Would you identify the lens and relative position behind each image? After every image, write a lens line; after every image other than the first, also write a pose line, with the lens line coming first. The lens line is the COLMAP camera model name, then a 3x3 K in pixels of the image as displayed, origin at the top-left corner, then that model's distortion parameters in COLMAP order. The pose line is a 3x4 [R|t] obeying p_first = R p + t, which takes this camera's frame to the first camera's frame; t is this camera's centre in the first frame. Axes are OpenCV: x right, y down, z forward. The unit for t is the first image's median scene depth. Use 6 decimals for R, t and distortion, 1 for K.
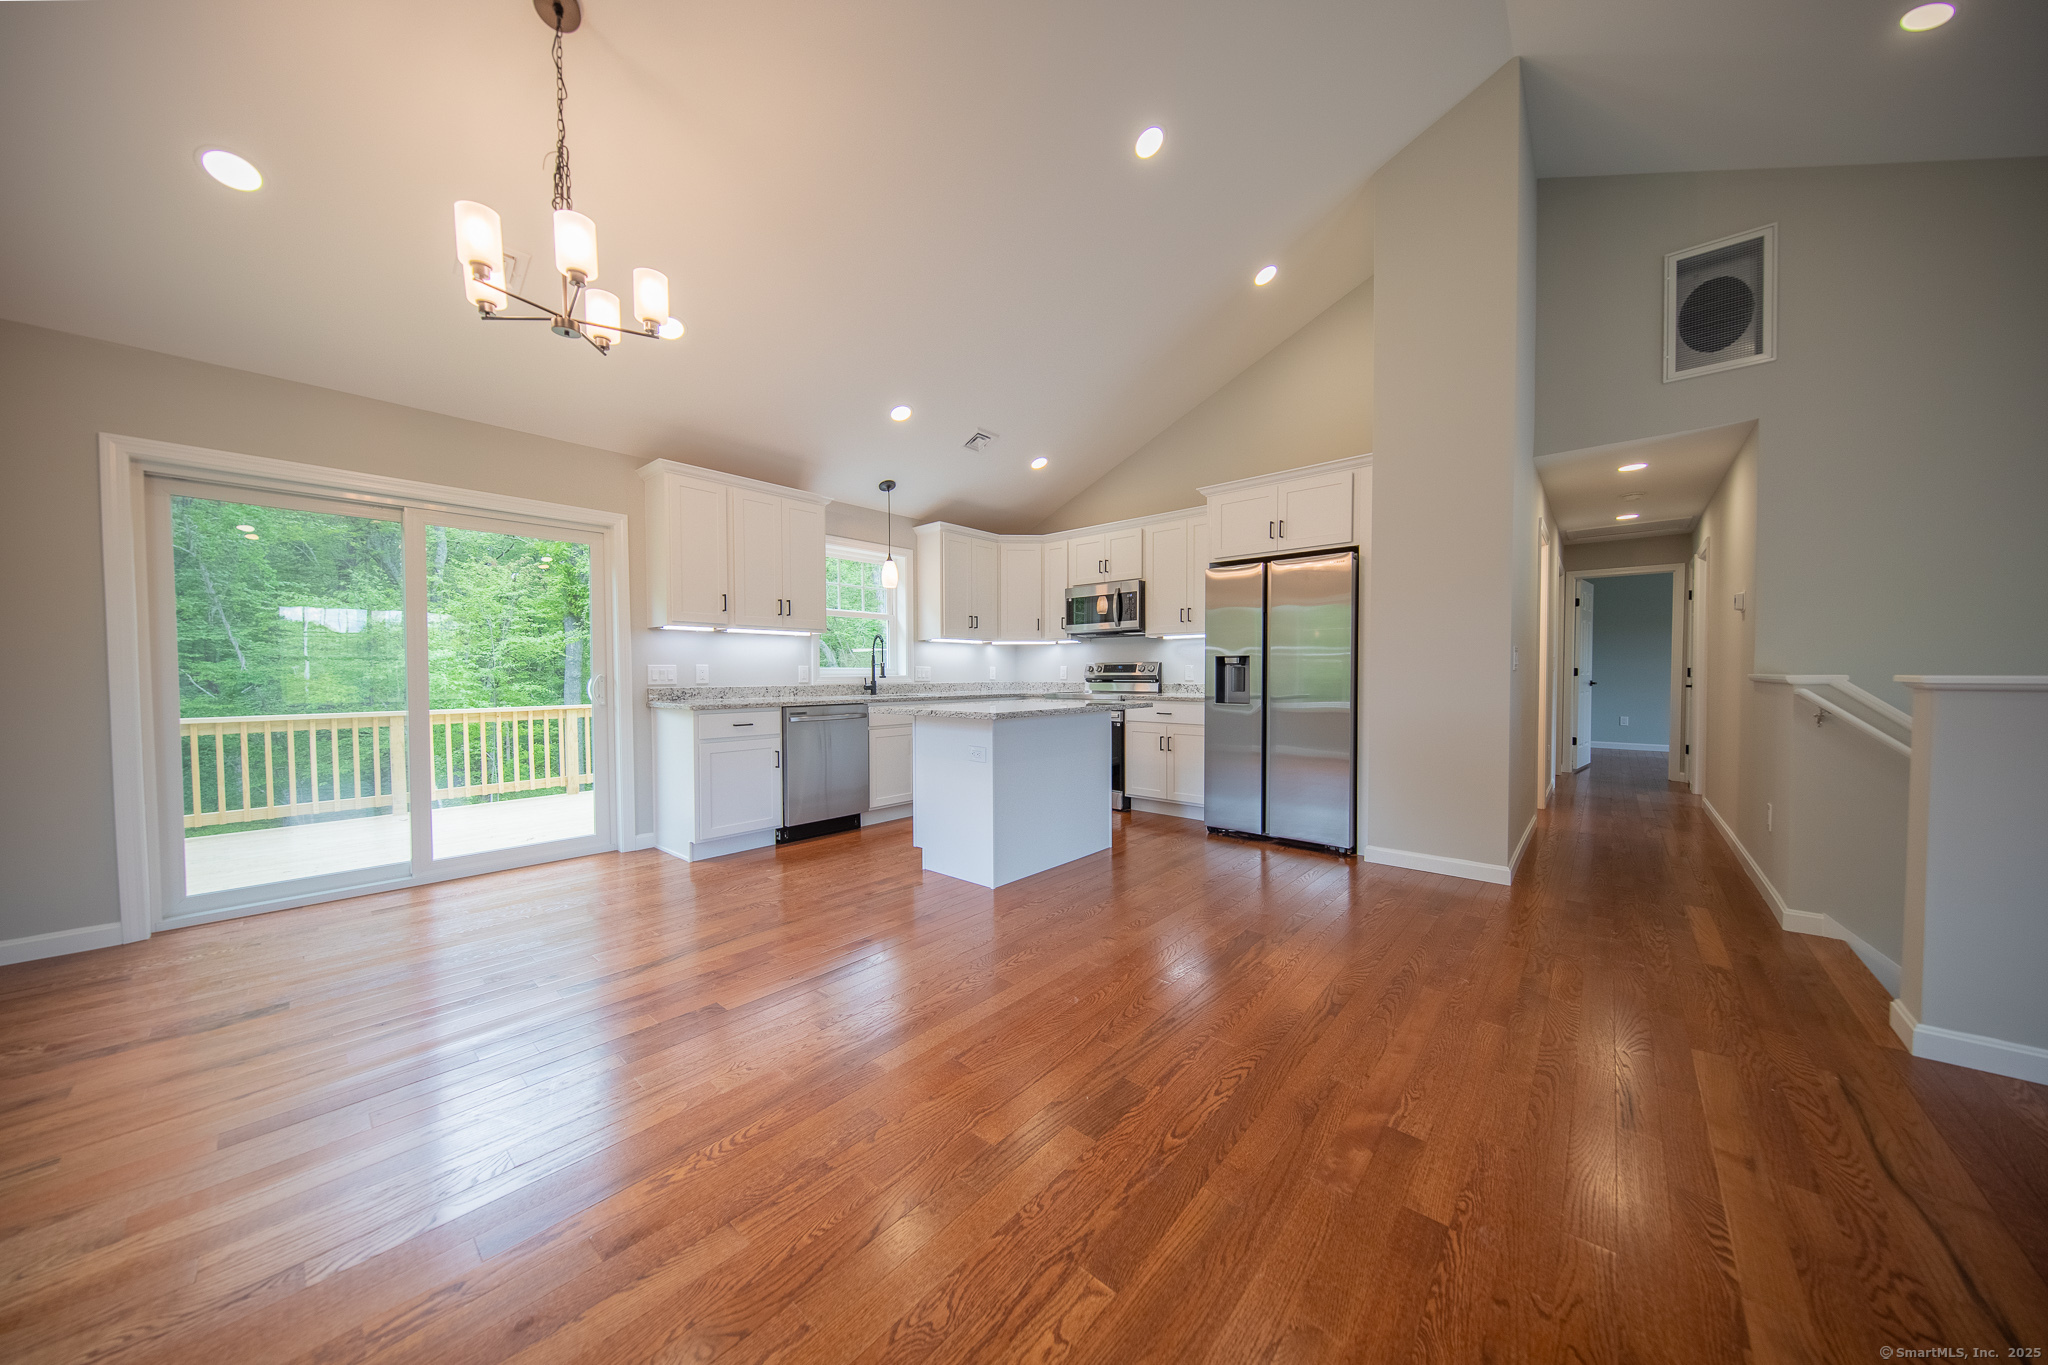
lens RADIAL K [[657.3, 0, 1027.2], [0, 657.3, 690.2], [0, 0, 1]] dist [0.011152, -0.007088]
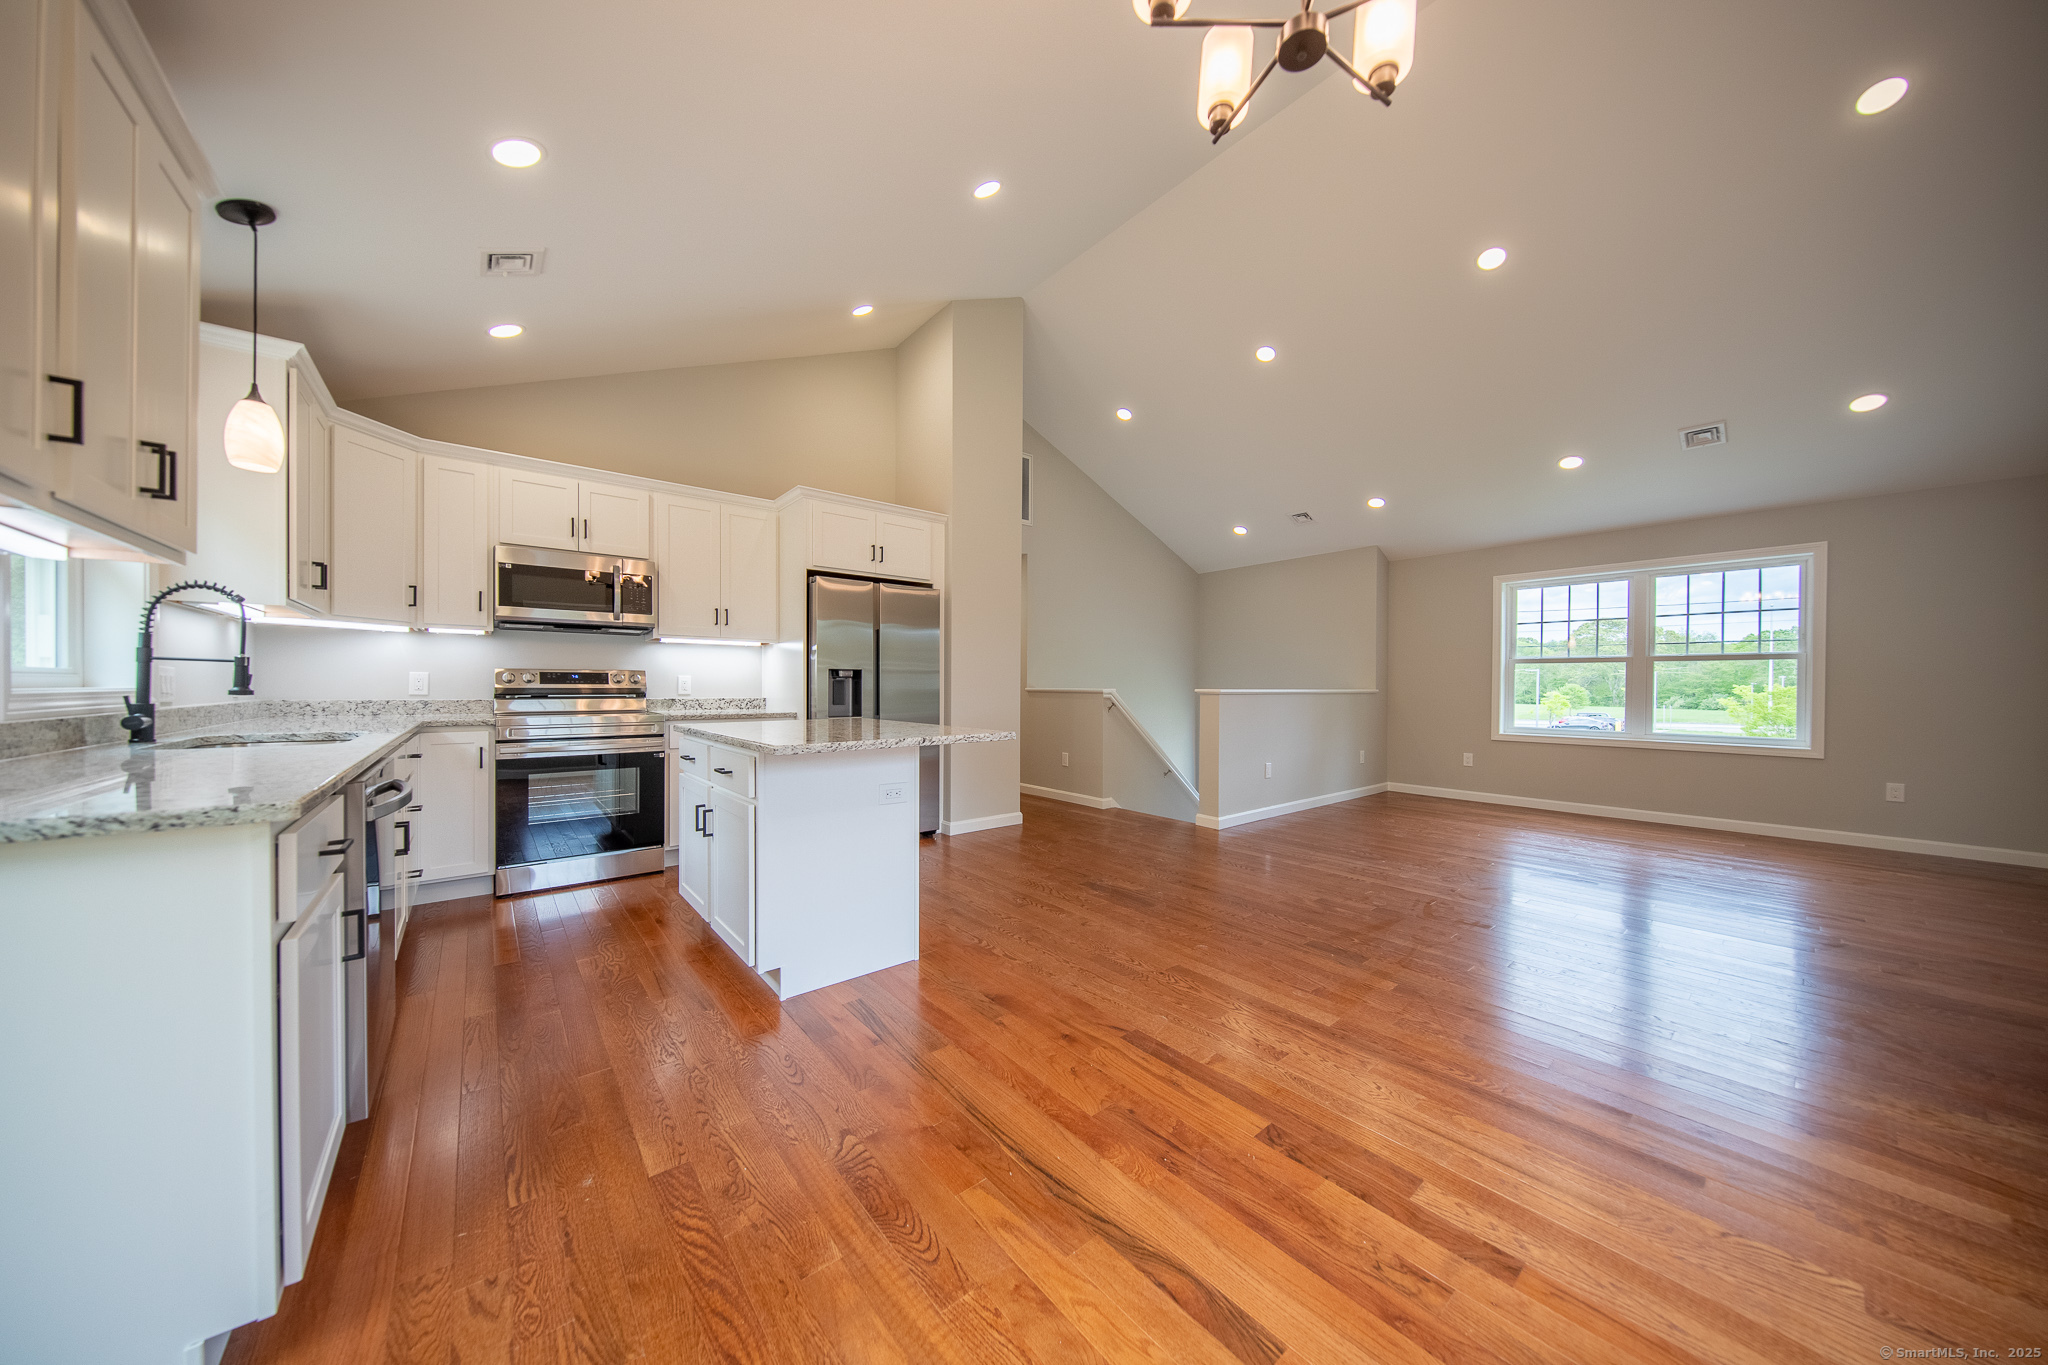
lens RADIAL K [[657.3, 0, 1027.2], [0, 657.3, 690.2], [0, 0, 1]] dist [0.011152, -0.007088]
pose [[0.167161, -0.003227, 0.985924, -0.495573], [0.020190, 0.999796, -0.000151, -0.011363], [-0.985723, 0.019931, 0.167192, 0.447875]]
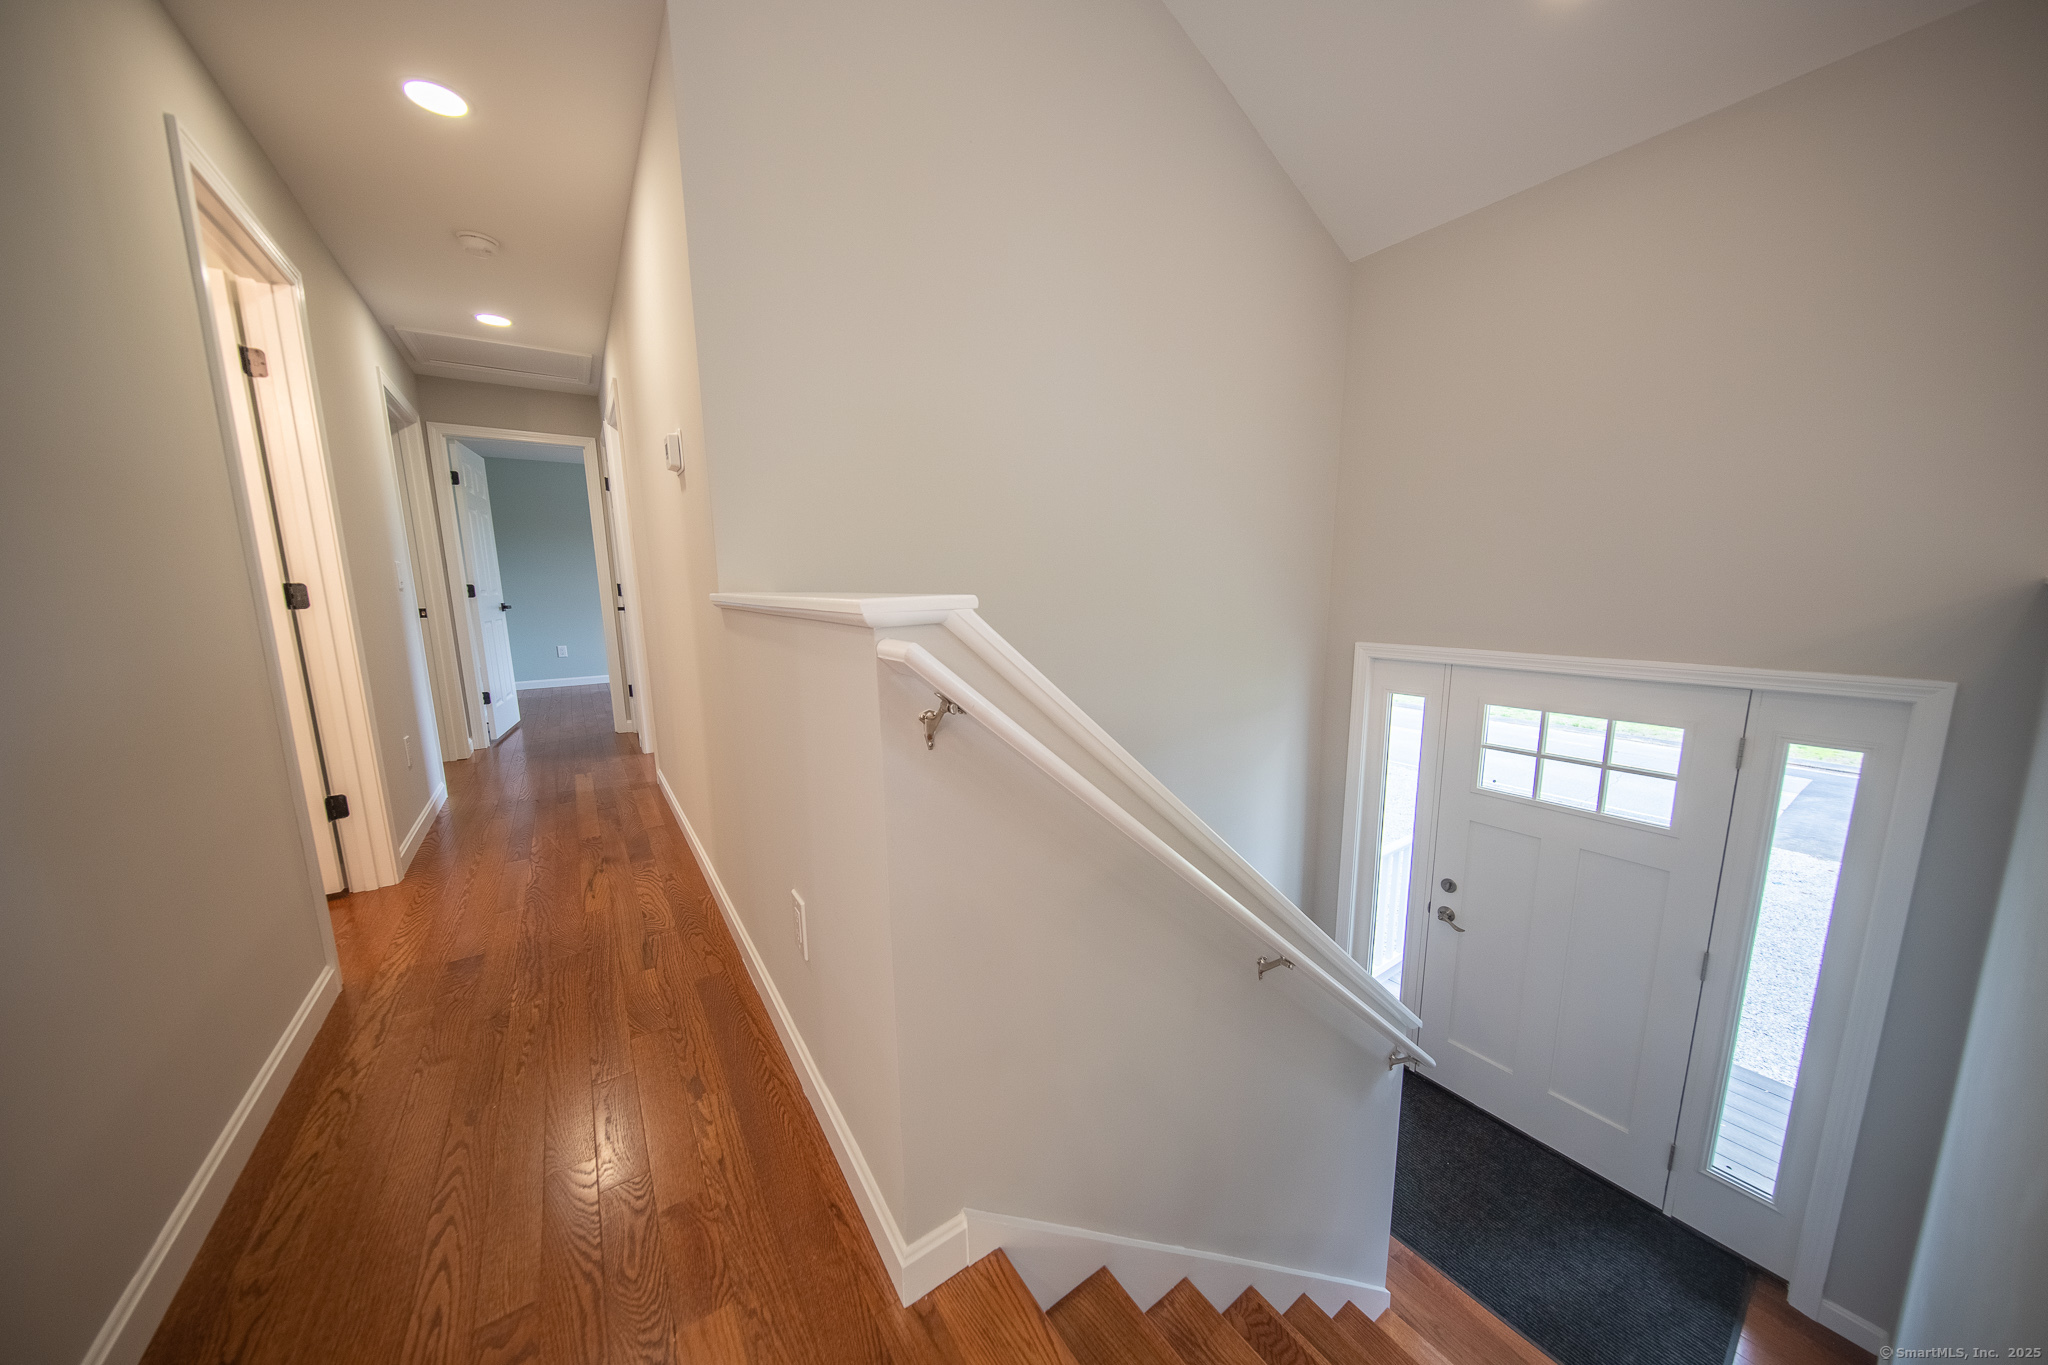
lens RADIAL K [[657.3, 0, 1027.2], [0, 657.3, 690.2], [0, 0, 1]] dist [0.011152, -0.007088]
pose [[0.238881, -0.154919, 0.958612, 0.440926], [0.037116, 0.987927, 0.150408, -0.011662], [-0.970339, -0.000350, 0.241747, 0.430478]]
